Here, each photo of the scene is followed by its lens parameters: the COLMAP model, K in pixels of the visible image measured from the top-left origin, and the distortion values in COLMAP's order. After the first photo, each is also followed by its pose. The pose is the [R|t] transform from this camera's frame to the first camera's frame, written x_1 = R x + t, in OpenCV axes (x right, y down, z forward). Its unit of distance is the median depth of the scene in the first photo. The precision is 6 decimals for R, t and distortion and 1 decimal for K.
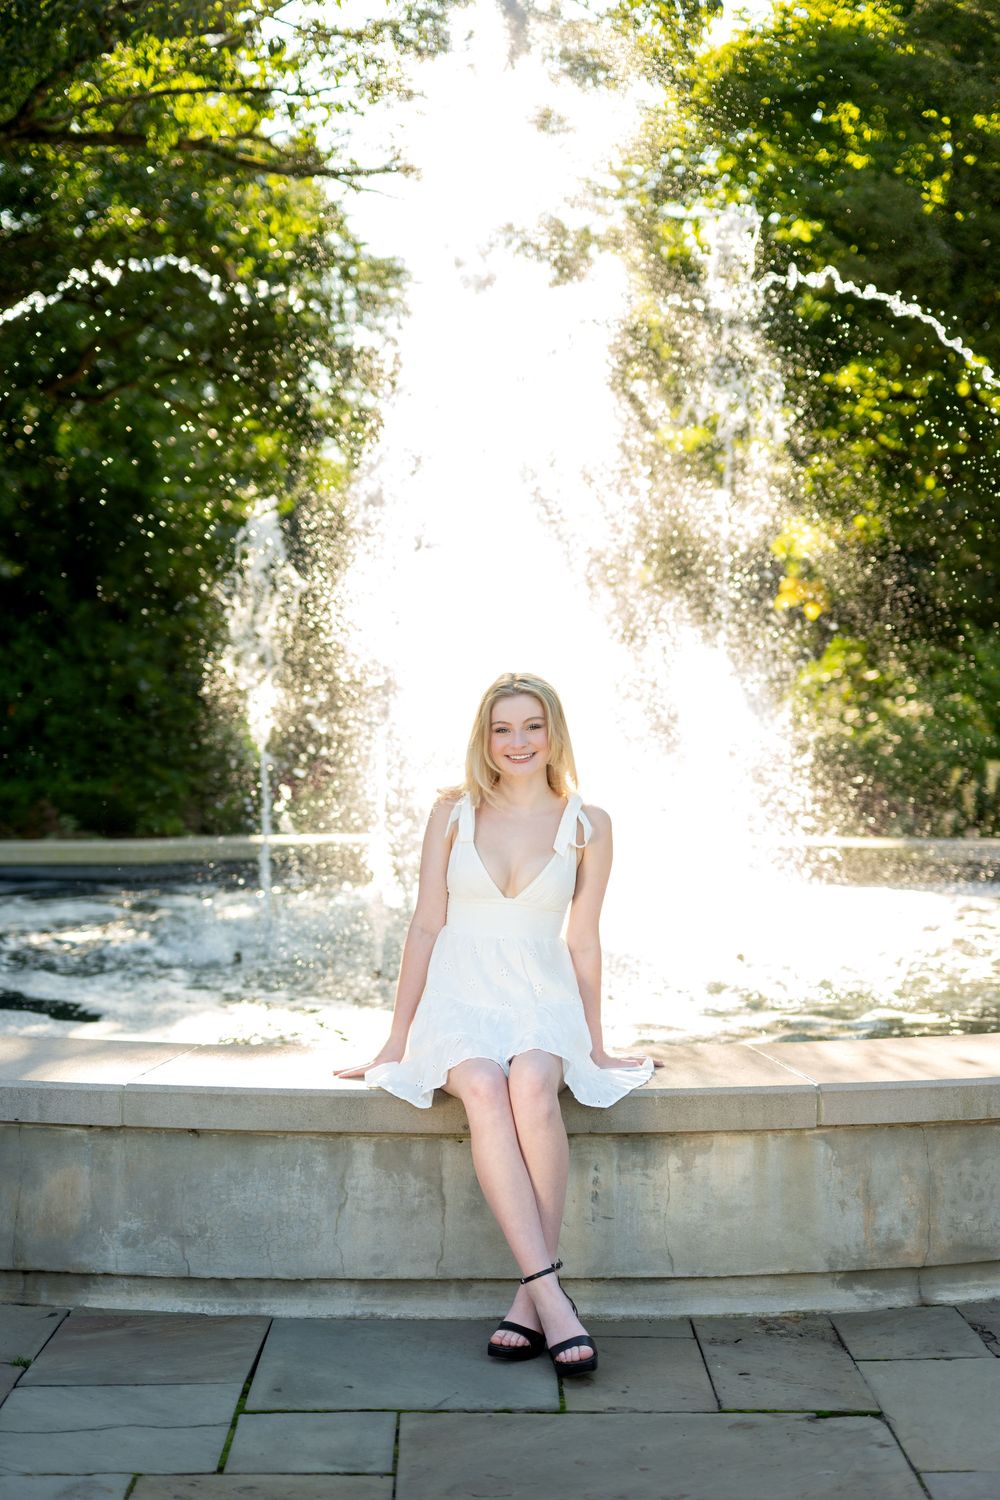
lens RADIAL K [[1409.8, 0, 527.9], [0, 1409.8, 717.6], [0, 0, 1]] dist [0.004388, 0.005032]
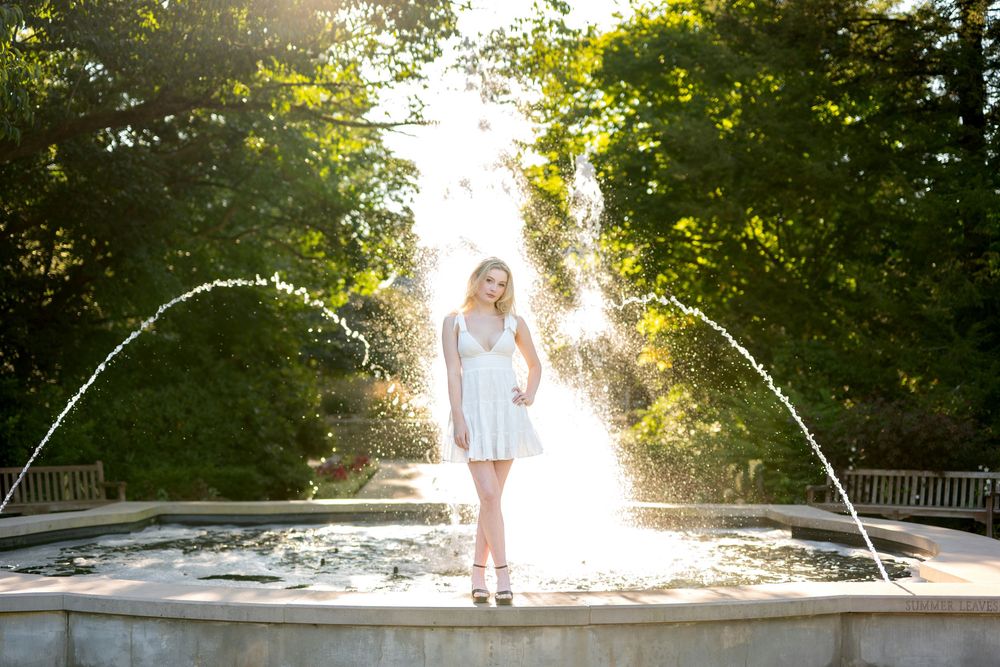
lens RADIAL K [[957.4, 0, 503.4], [0, 957.4, 360.0], [0, 0, 1]] dist [0.001329, 0.004240]
pose [[0.999958, 0.007029, 0.005957, 0.015838], [-0.006614, 0.997727, -0.067064, -0.009333], [-0.006415, 0.067021, 0.997731, -0.166615]]
